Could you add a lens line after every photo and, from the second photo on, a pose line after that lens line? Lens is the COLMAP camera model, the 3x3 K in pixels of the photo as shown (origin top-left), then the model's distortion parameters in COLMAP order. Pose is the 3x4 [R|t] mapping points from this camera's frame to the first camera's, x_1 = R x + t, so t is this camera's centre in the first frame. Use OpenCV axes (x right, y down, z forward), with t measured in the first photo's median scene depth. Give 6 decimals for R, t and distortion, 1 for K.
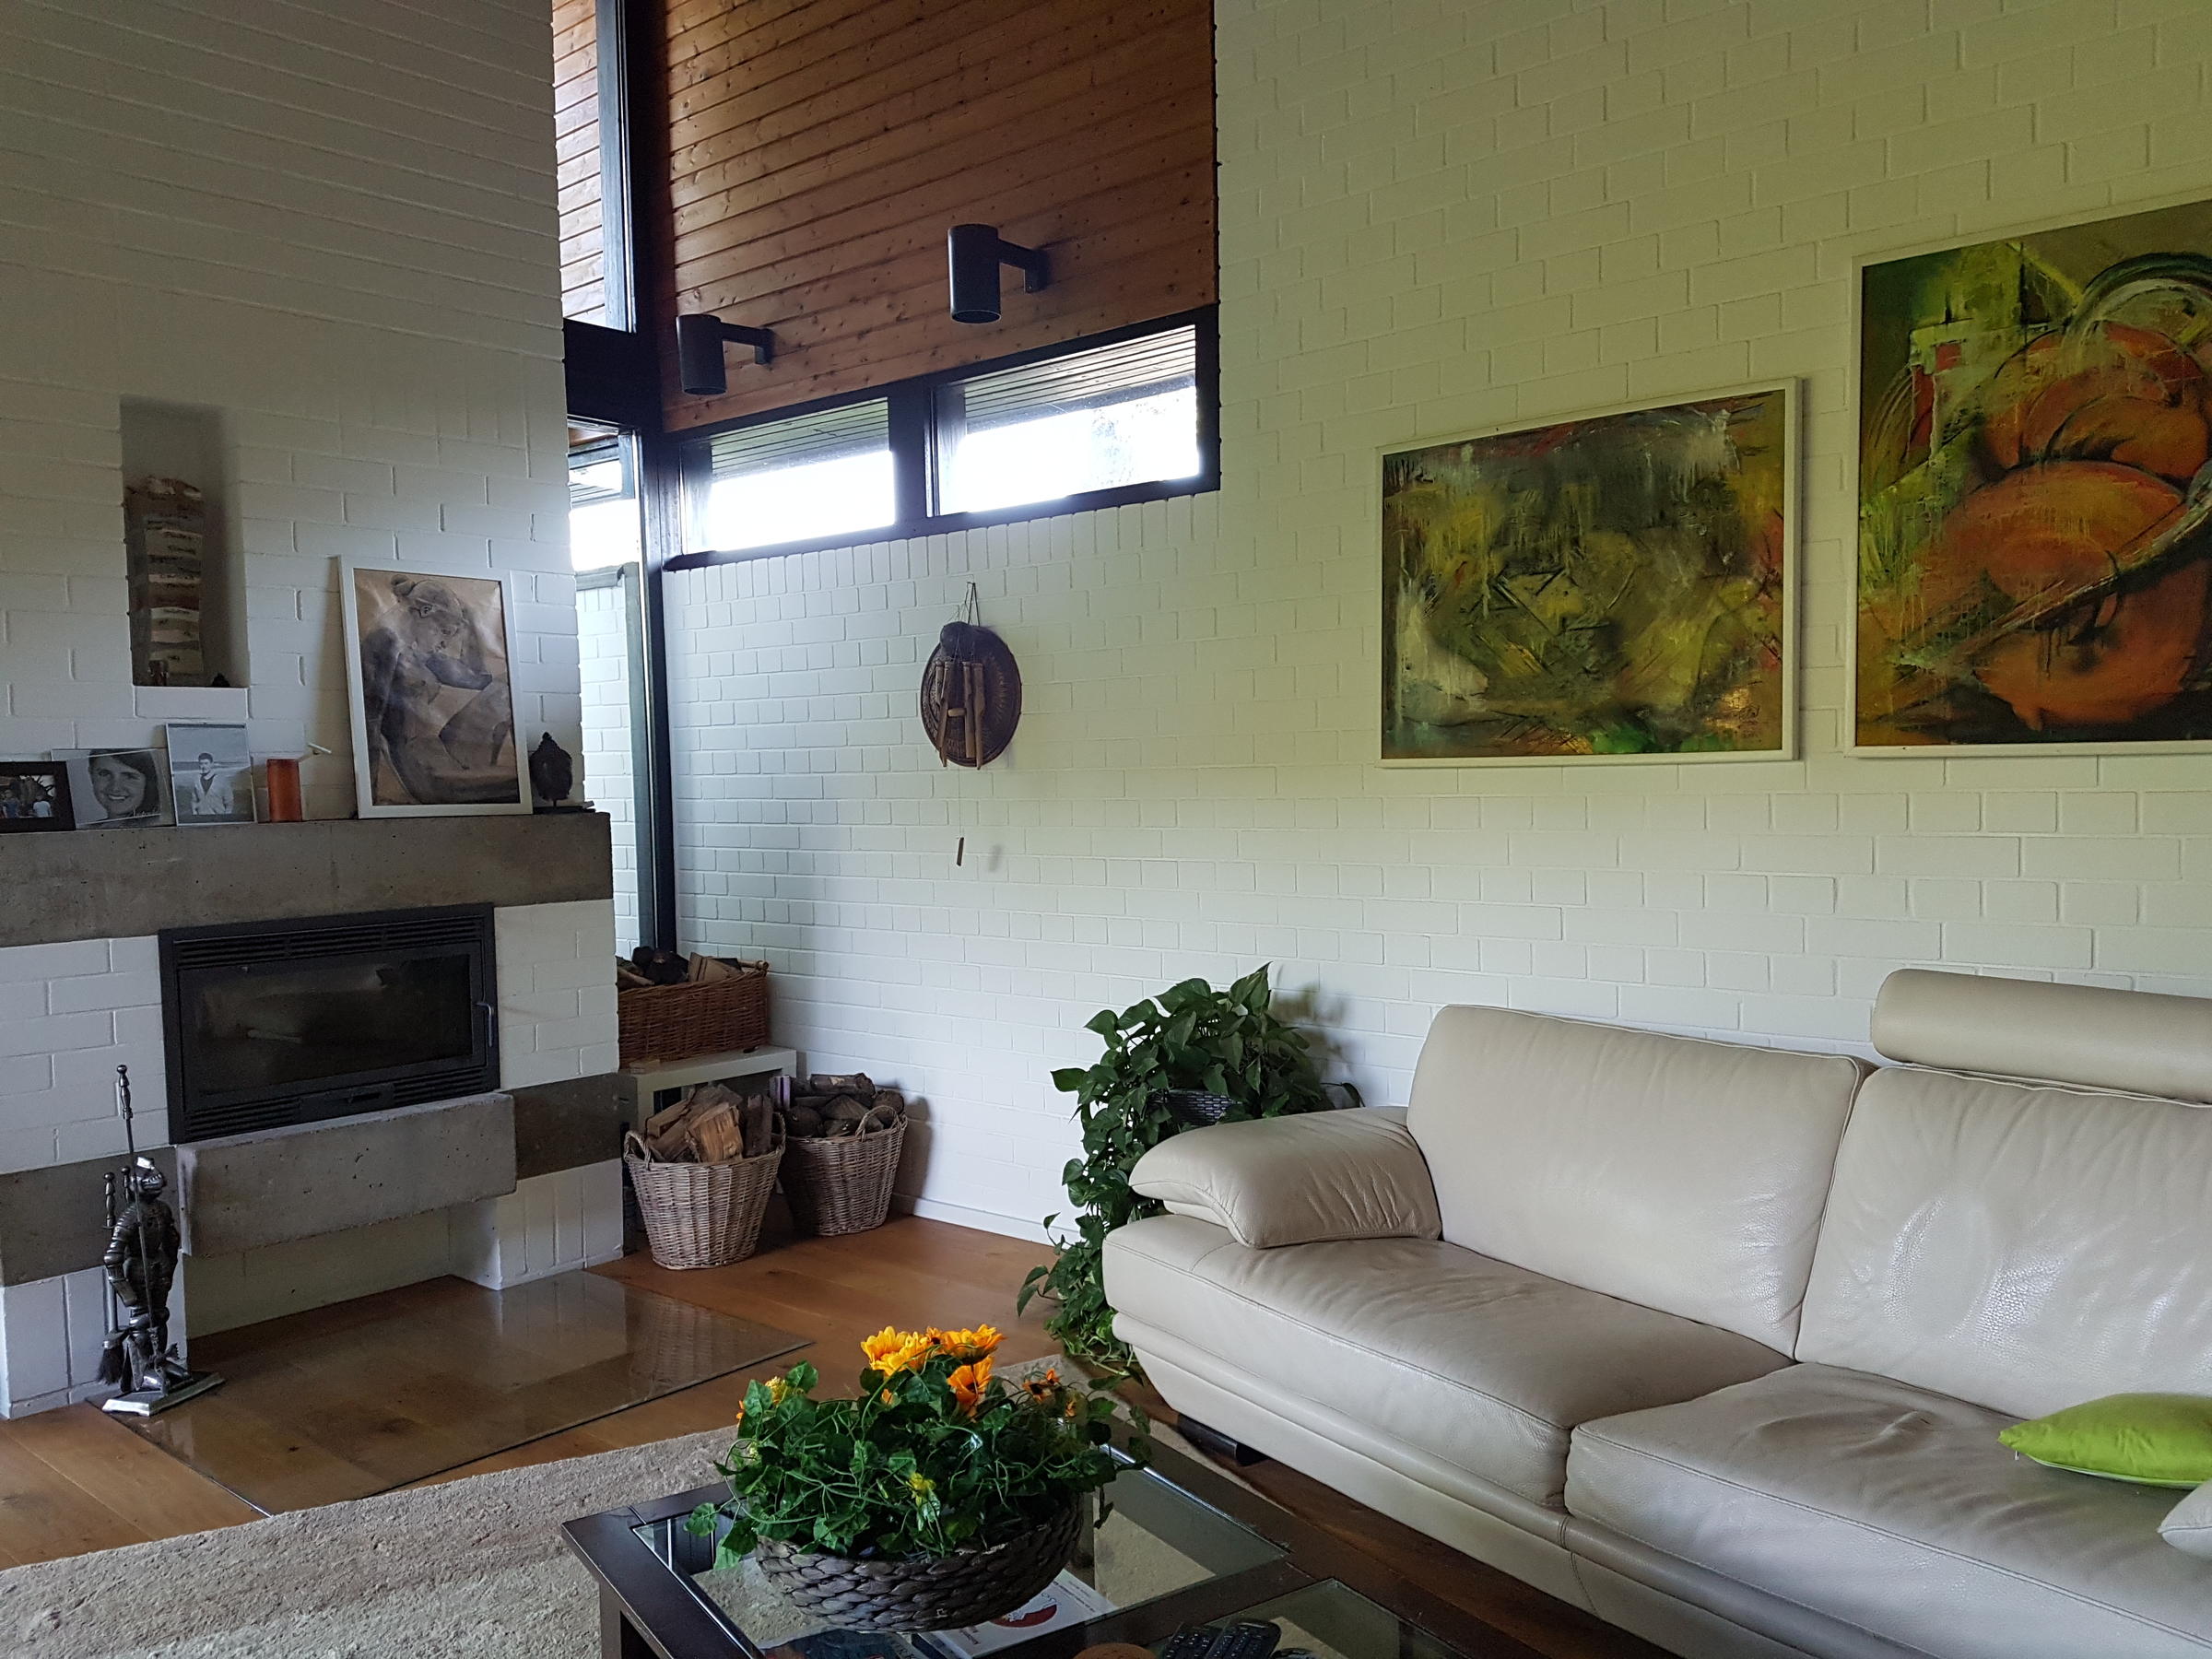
lens RADIAL K [[1713.1, 0, 1107.1], [0, 1713.1, 882.5], [0, 0, 1]] dist [0.144451, -0.265463]
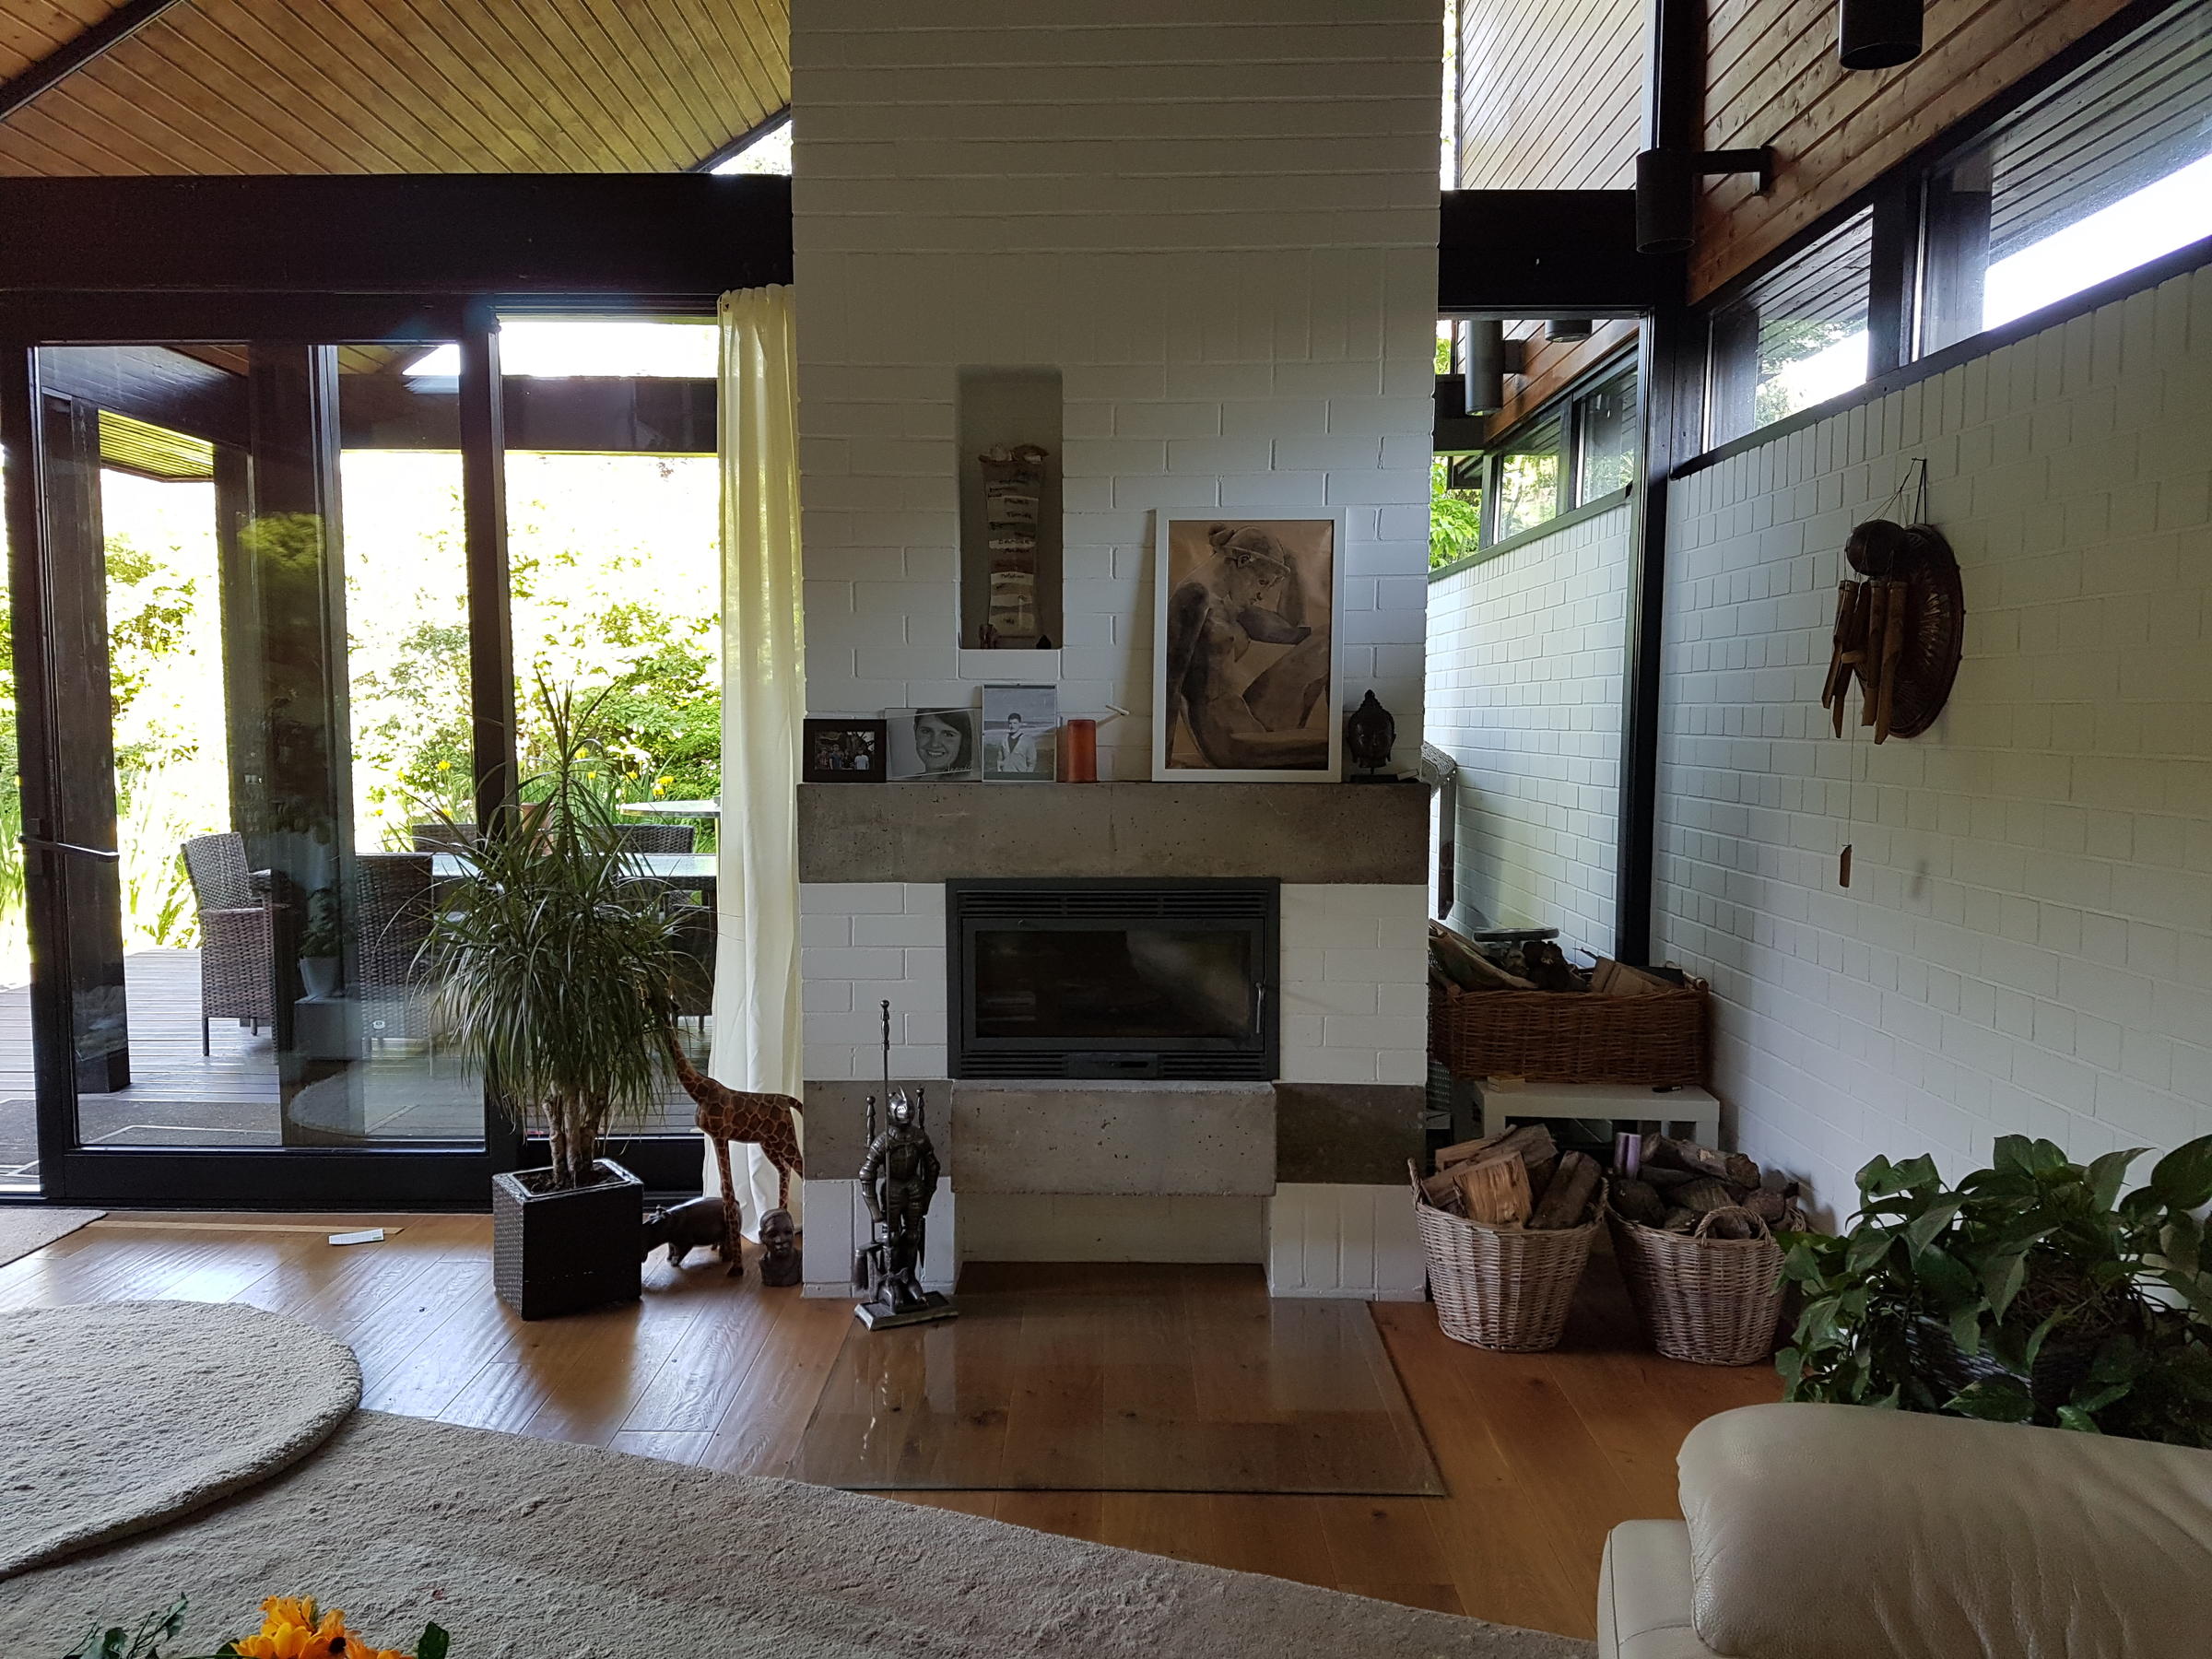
lens RADIAL K [[1677.1, 0, 1063.3], [0, 1677.1, 870.4], [0, 0, 1]] dist [0.260339, -0.441586]
pose [[0.633401, 0.095116, -0.767956, 0.264343], [-0.063691, 0.995458, 0.070762, -0.049728], [0.771198, 0.004091, 0.636582, 0.355449]]
